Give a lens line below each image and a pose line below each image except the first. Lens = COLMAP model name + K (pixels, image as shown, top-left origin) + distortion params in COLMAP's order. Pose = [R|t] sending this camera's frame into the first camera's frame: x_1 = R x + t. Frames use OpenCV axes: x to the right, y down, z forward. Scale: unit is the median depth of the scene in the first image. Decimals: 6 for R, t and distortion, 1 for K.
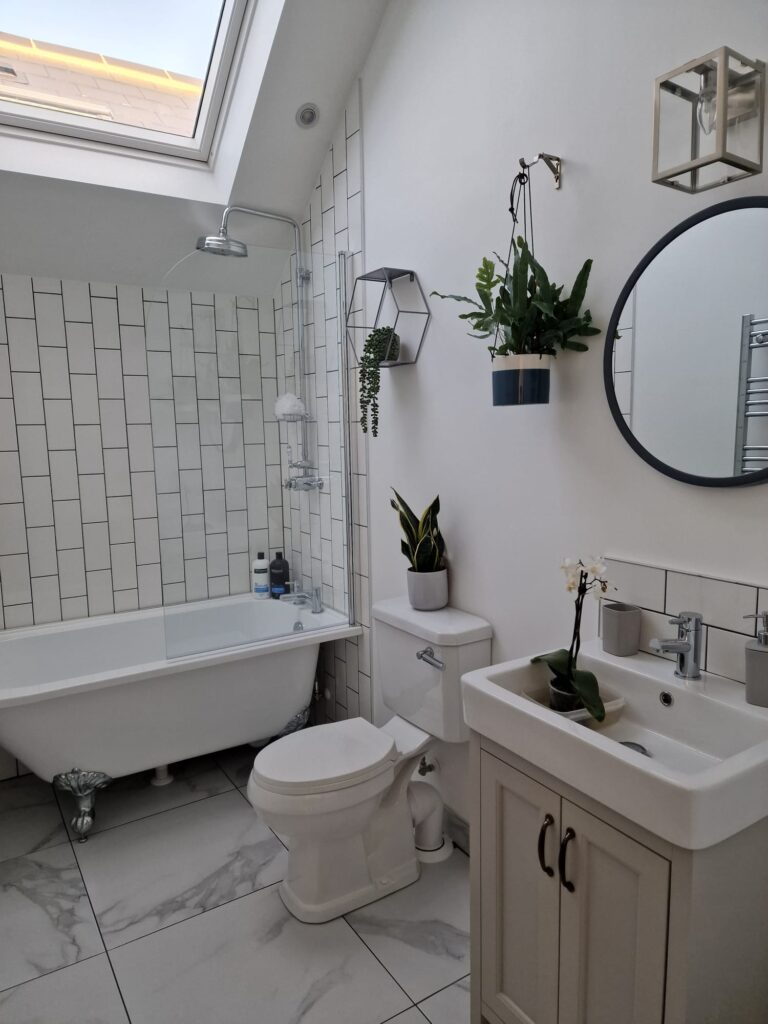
lens RADIAL K [[675.5, 0, 378.5], [0, 675.5, 516.4], [0, 0, 1]] dist [0.004782, -0.033489]
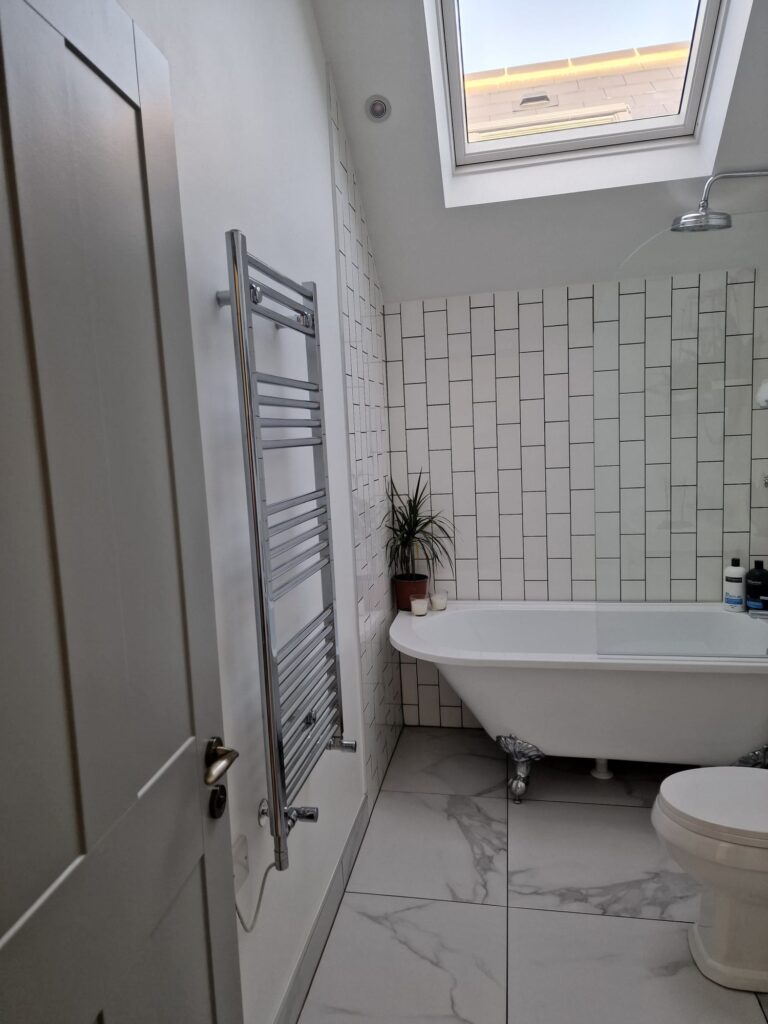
lens RADIAL K [[675.5, 0, 373.1], [0, 675.5, 510.0], [0, 0, 1]] dist [0.004782, -0.033489]
pose [[0.694704, 0.059956, -0.716792, 0.161368], [-0.052477, 0.998089, 0.032626, -0.018325], [0.717379, 0.014950, 0.696523, 0.056273]]
